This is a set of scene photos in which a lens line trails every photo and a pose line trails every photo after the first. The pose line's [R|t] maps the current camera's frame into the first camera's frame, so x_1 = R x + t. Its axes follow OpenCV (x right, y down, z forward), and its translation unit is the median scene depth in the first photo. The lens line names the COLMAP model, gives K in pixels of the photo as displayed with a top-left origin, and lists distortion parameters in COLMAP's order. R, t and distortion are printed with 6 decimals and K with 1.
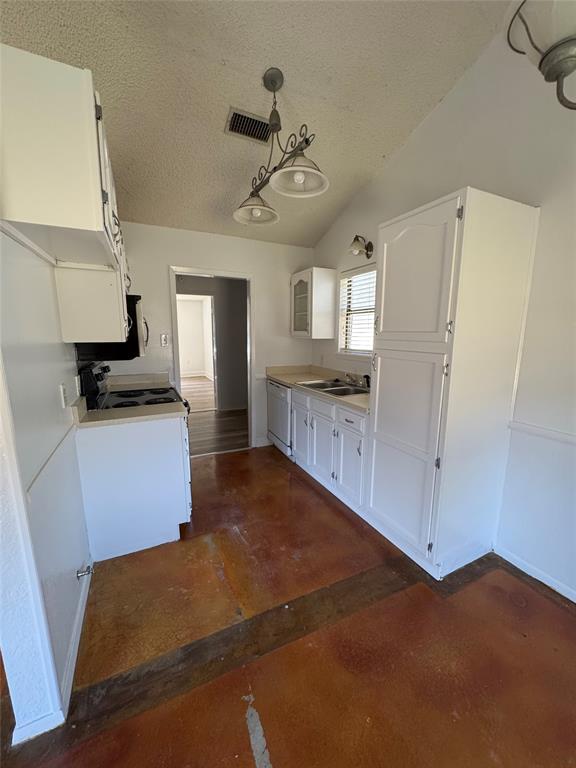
lens RADIAL K [[306.5, 0, 289.3], [0, 306.5, 383.0], [0, 0, 1]] dist [-0.001913, 0.000385]
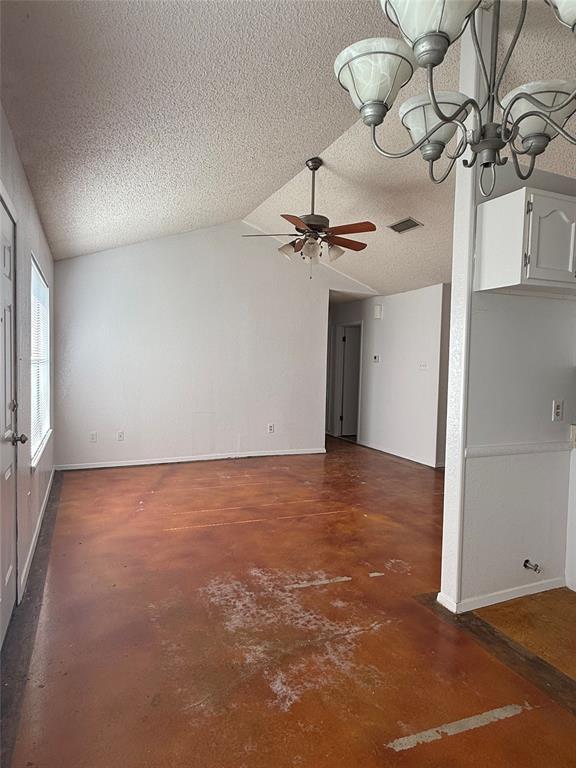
lens RADIAL K [[470.2, 0, 288.0], [0, 470.2, 384.0], [0, 0, 1]] dist [0.024012, 0.000415]
pose [[-0.046021, 0.046296, -0.997867, 0.856362], [-0.189741, 0.980335, 0.054233, 0.028279], [0.980755, 0.191833, -0.036331, 0.042844]]
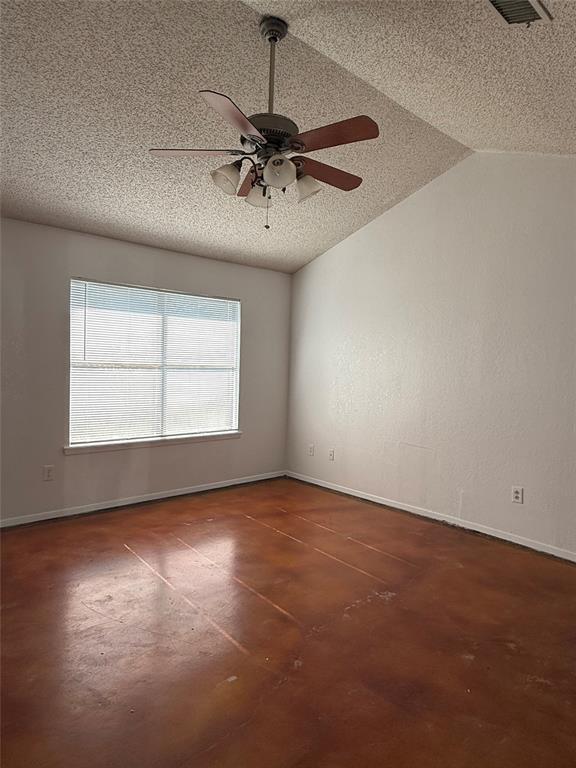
lens RADIAL K [[467.0, 0, 288.0], [0, 467.0, 384.0], [0, 0, 1]] dist [-0.000887, 0.000387]
pose [[-0.960221, -0.021262, -0.278430, -1.033086], [-0.082188, 0.974449, 0.209030, -0.205165], [0.266871, 0.223598, -0.937435, 1.254923]]
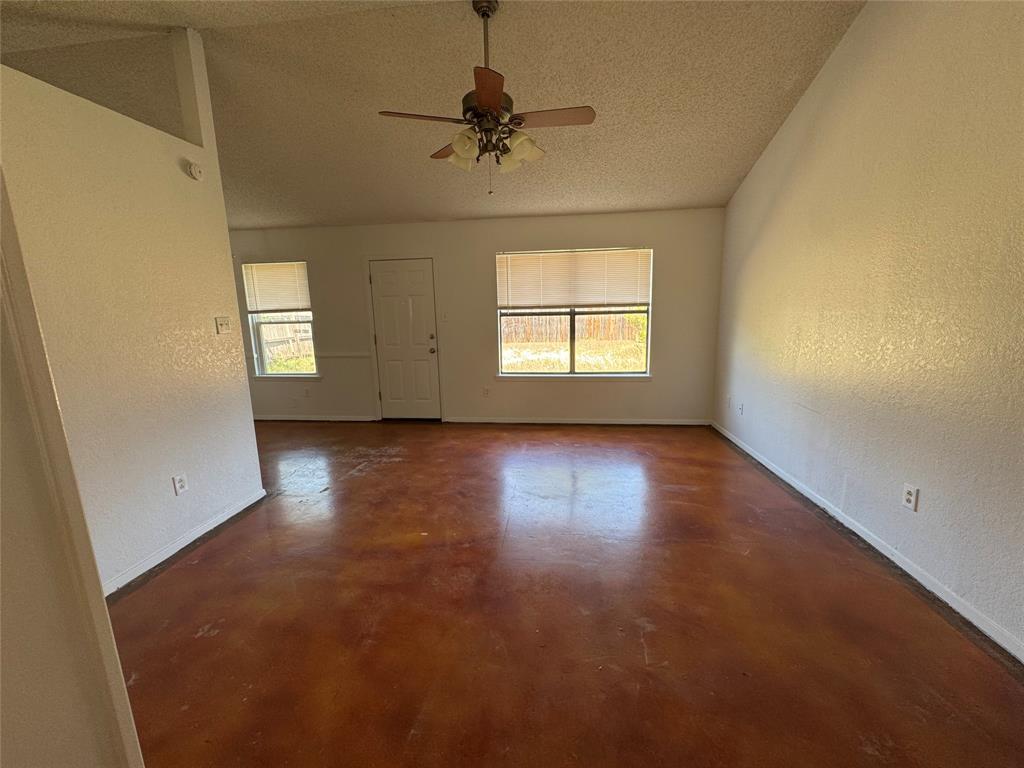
lens RADIAL K [[408.7, 0, 510.9], [0, 408.7, 383.7], [0, 0, 1]] dist [-0.001913, 0.000385]
pose [[-0.842136, -0.080953, 0.533155, -2.100446], [0.109716, 0.942270, 0.316371, -0.186749], [-0.527987, 0.324923, -0.784637, 1.135819]]
